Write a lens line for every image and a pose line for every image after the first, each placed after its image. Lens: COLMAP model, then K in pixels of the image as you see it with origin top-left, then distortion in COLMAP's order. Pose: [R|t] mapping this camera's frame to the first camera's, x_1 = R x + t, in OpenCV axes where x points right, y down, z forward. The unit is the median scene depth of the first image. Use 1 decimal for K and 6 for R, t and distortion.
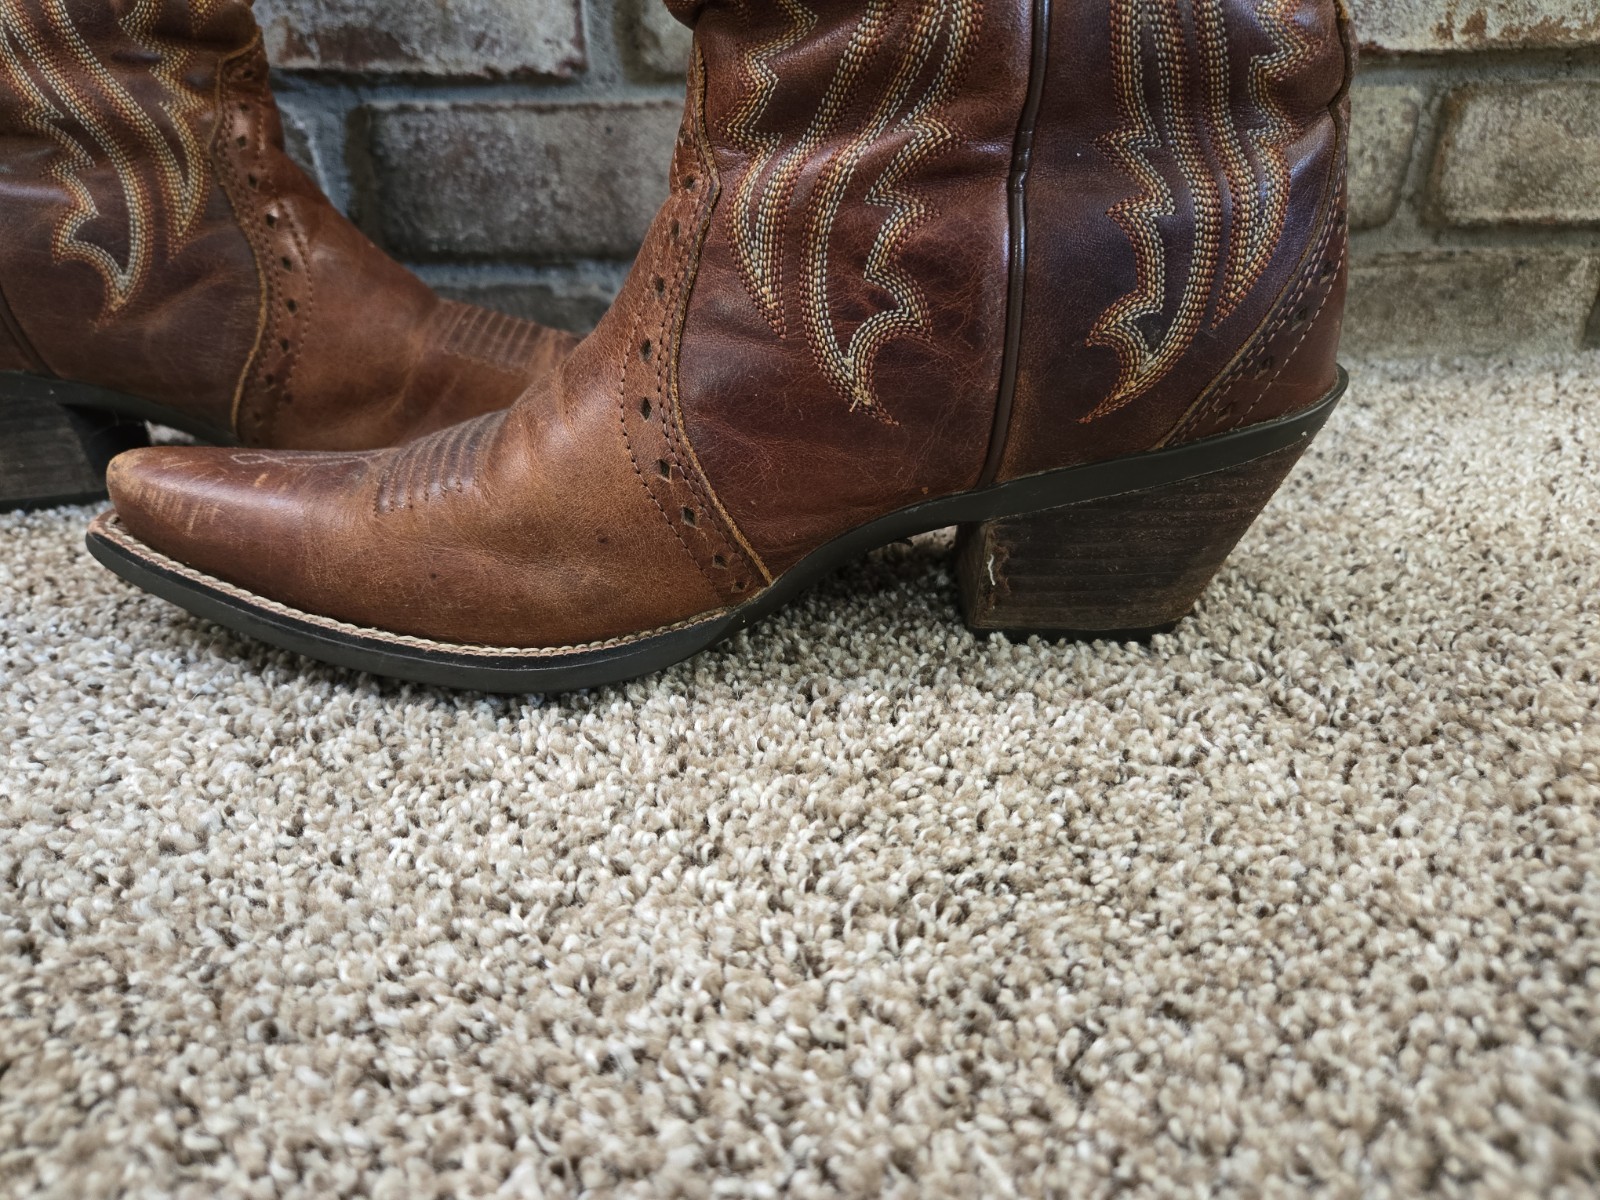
lens RADIAL K [[1103.3, 0, 798.3], [0, 1103.3, 600.7], [0, 0, 1]] dist [0.037210, -0.047025]
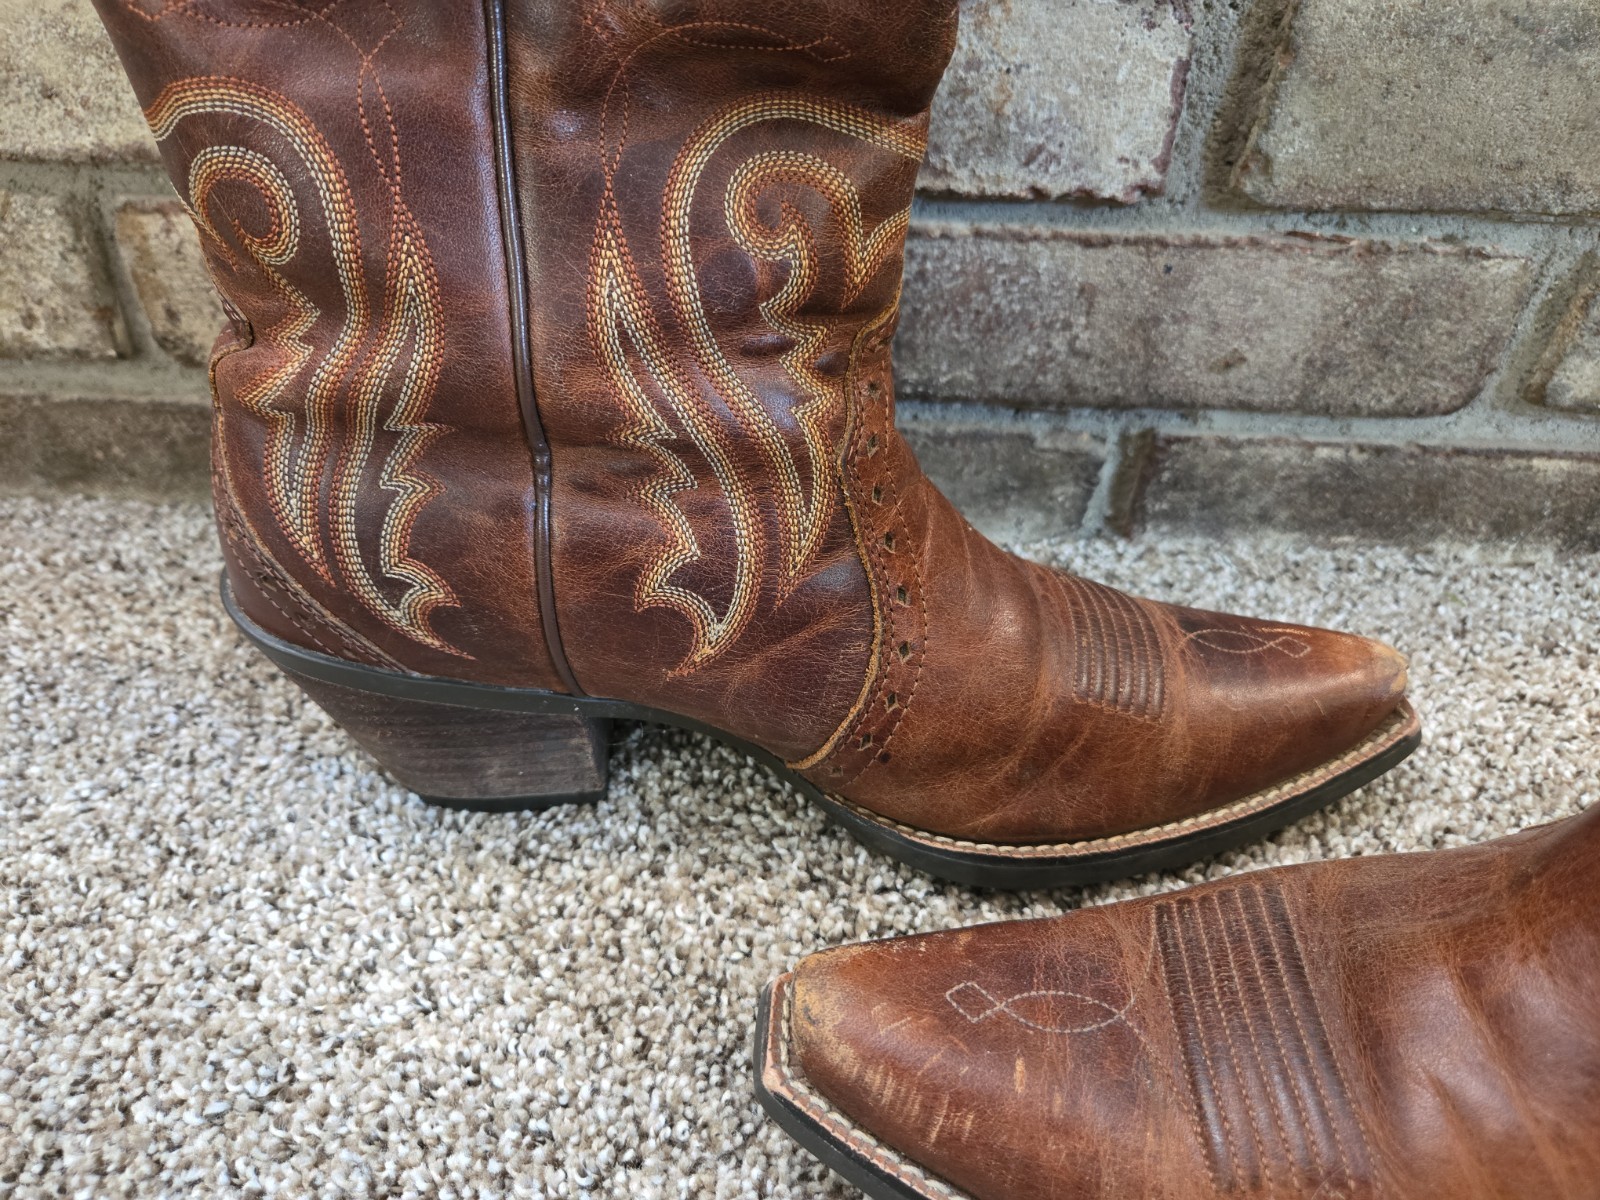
lens RADIAL K [[1103.3, 0, 798.3], [0, 1103.3, 600.7], [0, 0, 1]] dist [0.037210, -0.047025]
pose [[0.995002, 0.086662, -0.049605, -0.805747], [-0.076131, 0.979832, 0.184751, -0.706008], [0.064615, -0.180051, 0.981533, 0.413462]]
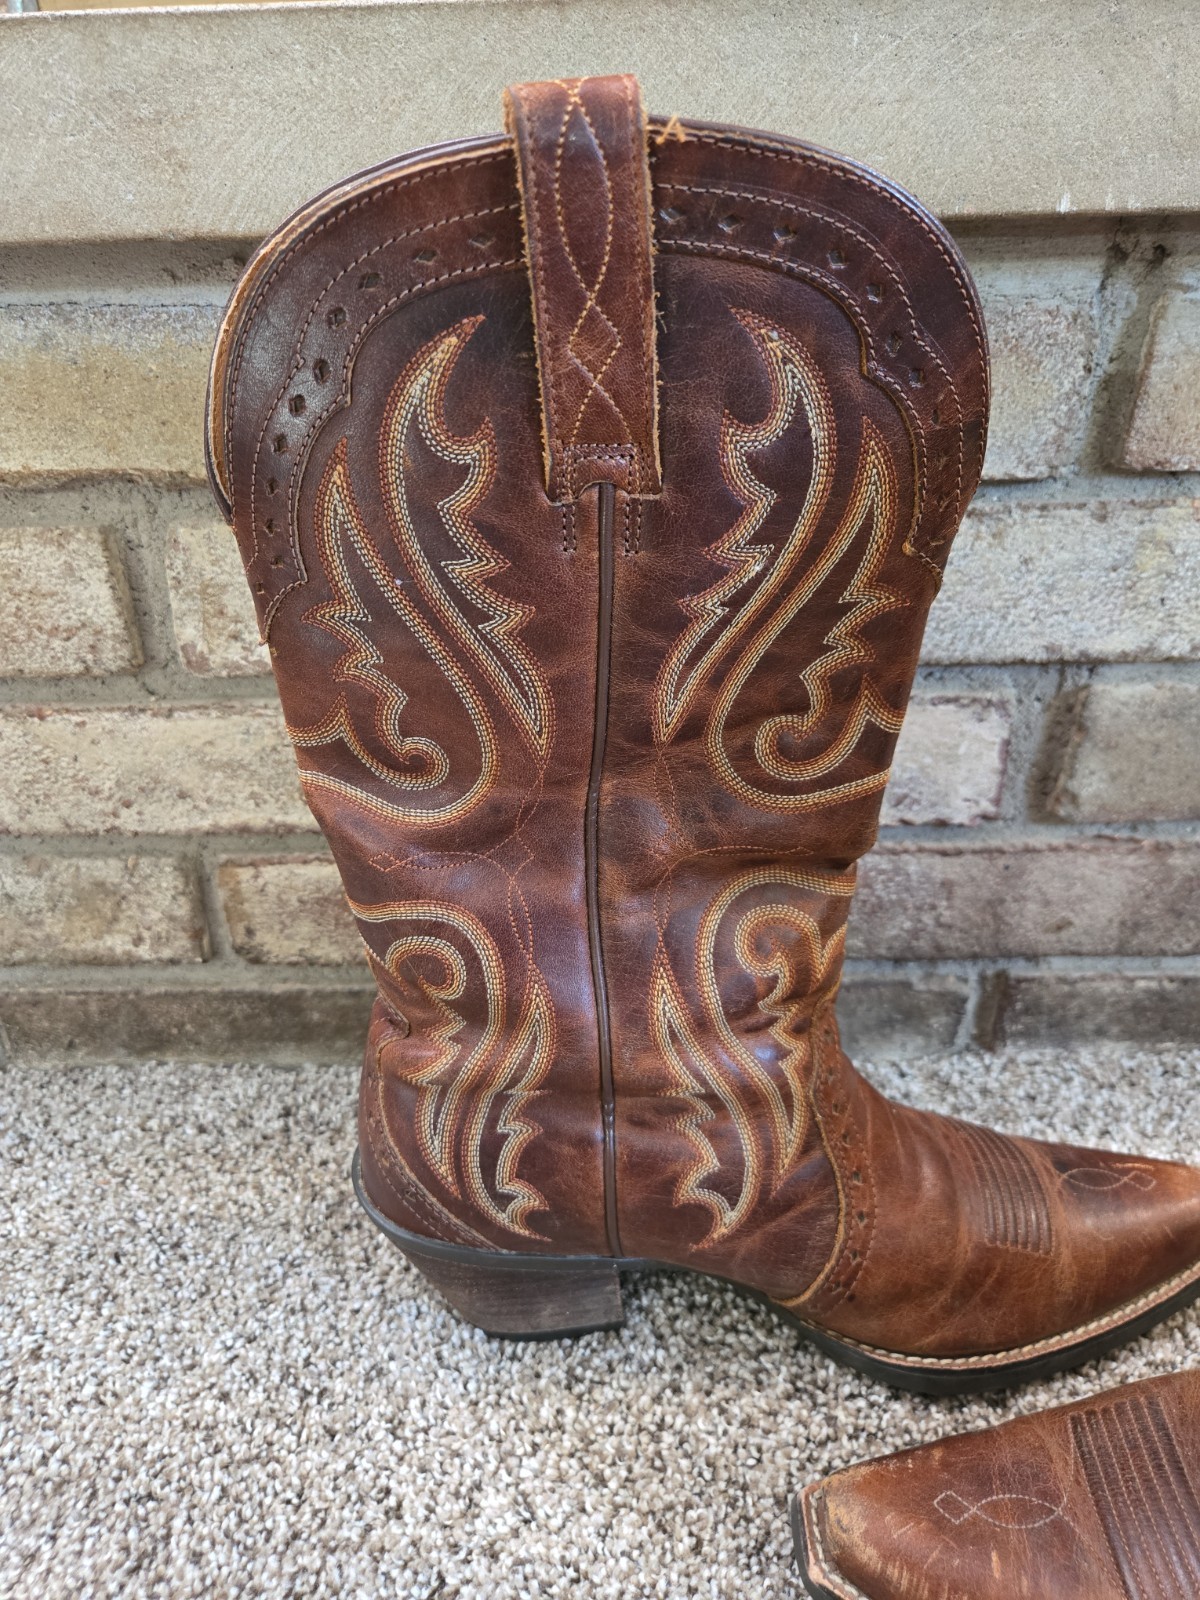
lens RADIAL K [[1096.4, 0, 598.7], [0, 1096.4, 799.5], [0, 0, 1]] dist [0.044858, -0.047436]
pose [[0.997352, 0.024074, -0.068628, -1.046794], [-0.021796, 0.999193, 0.033752, -1.124406], [0.069386, -0.032167, 0.997071, -0.077743]]
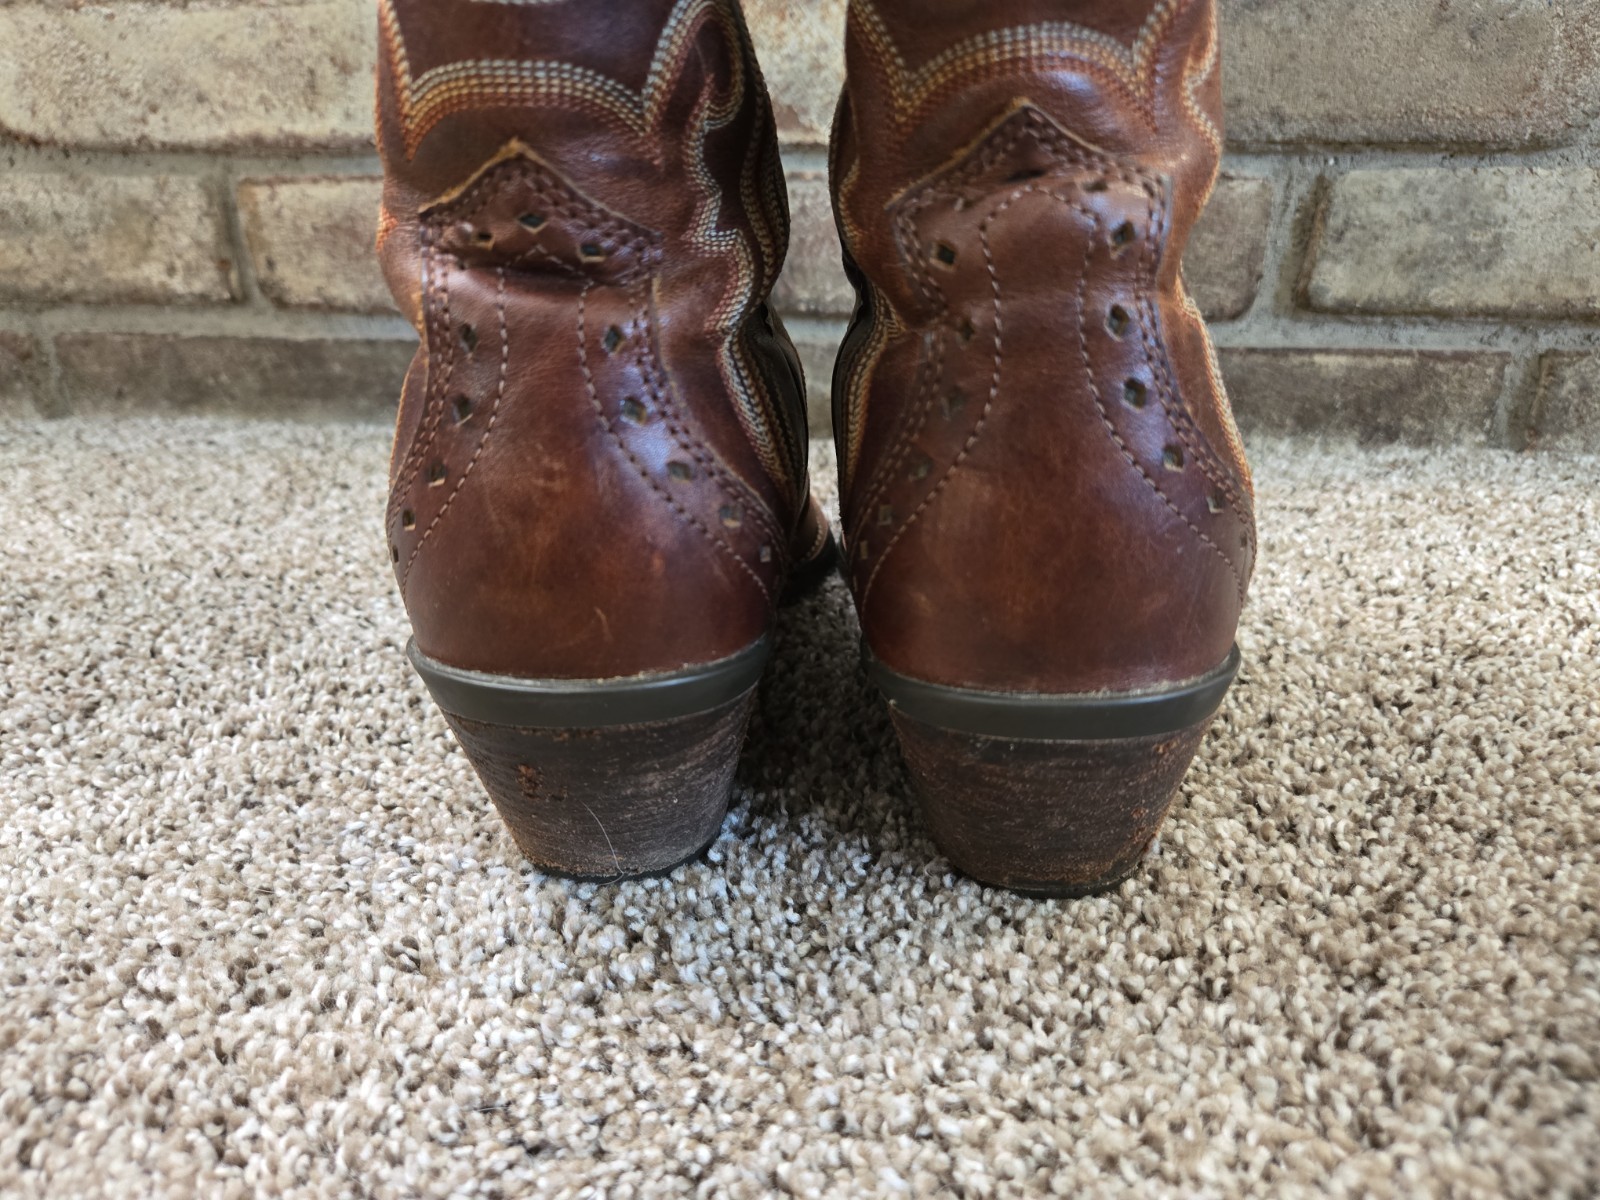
lens RADIAL K [[1101.1, 0, 798.3], [0, 1101.1, 601.6], [0, 0, 1]] dist [0.034282, -0.039883]
pose [[0.983709, 0.078456, -0.161742, -0.323993], [-0.080442, 0.996743, -0.005753, -0.081284], [0.160763, 0.018670, 0.986816, -0.044322]]
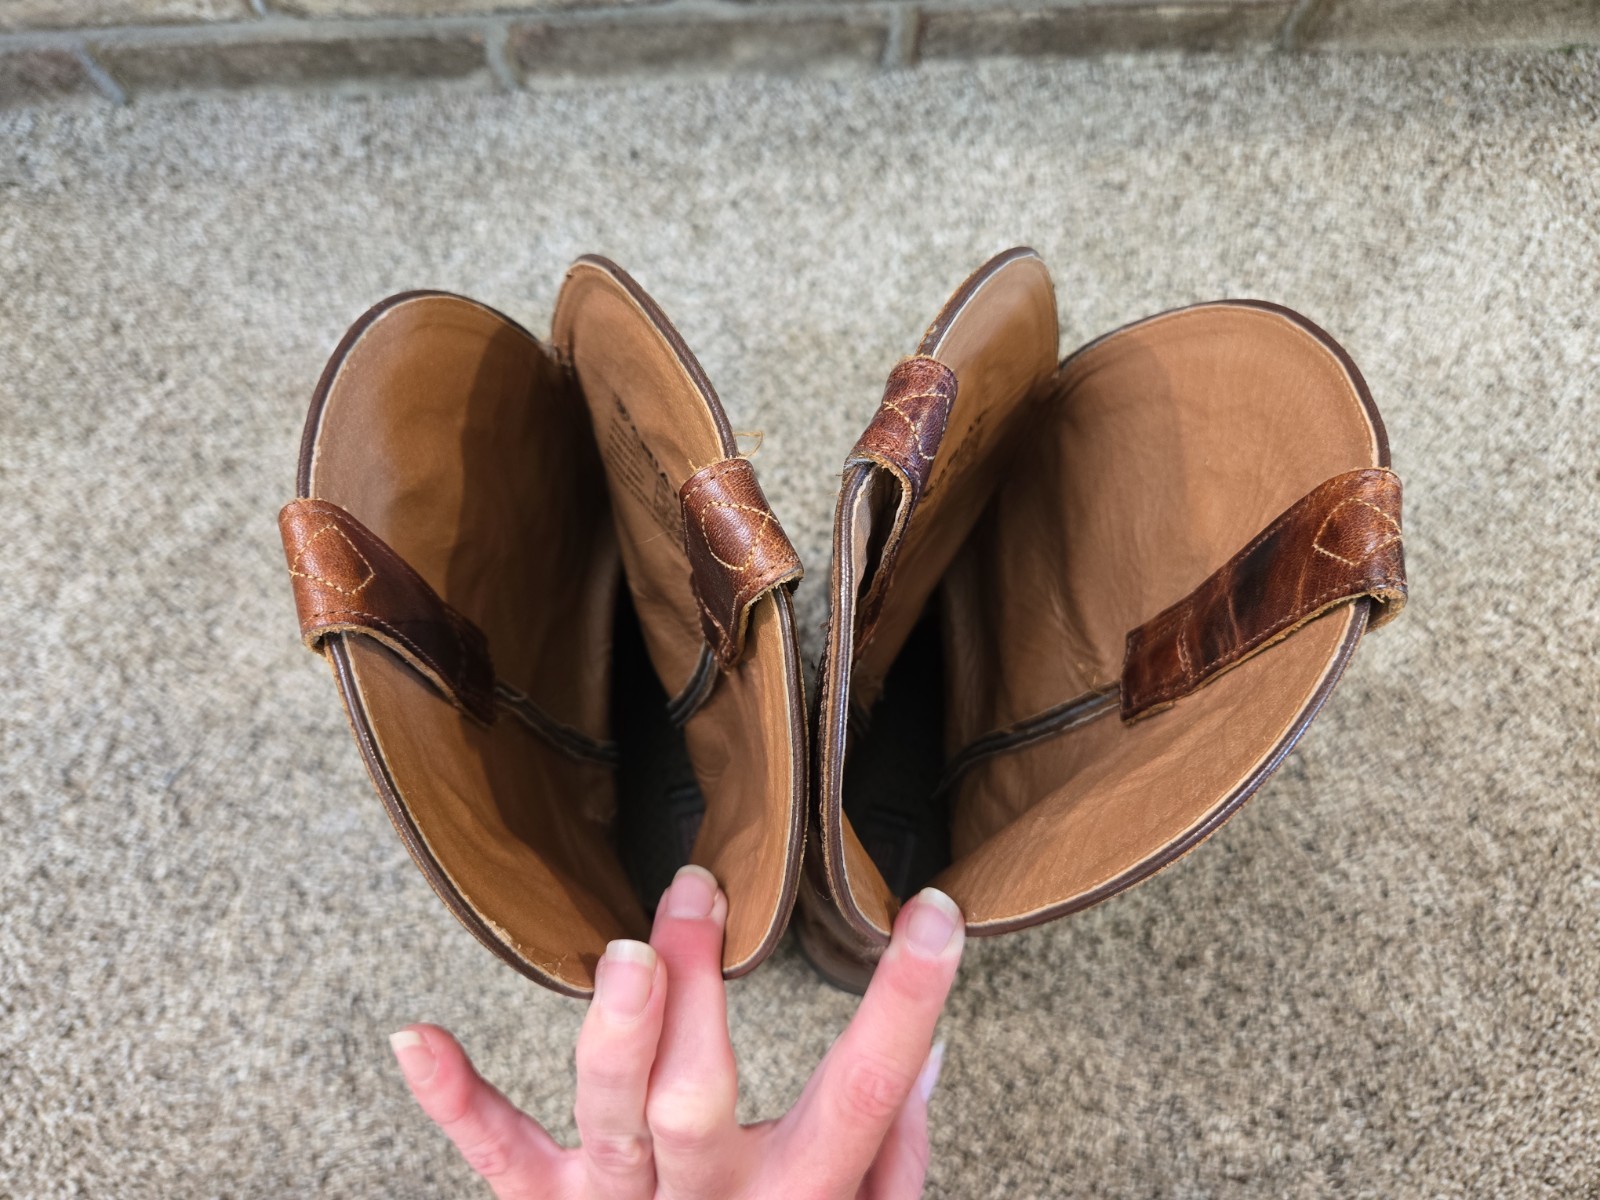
lens RADIAL K [[1103.3, 0, 798.3], [0, 1103.3, 600.7], [0, 0, 1]] dist [0.037210, -0.047025]
pose [[0.999684, 0.024107, -0.007064, -0.587752], [-0.010799, 0.666314, 0.745593, -1.840389], [0.022681, -0.745282, 0.666364, -0.810445]]
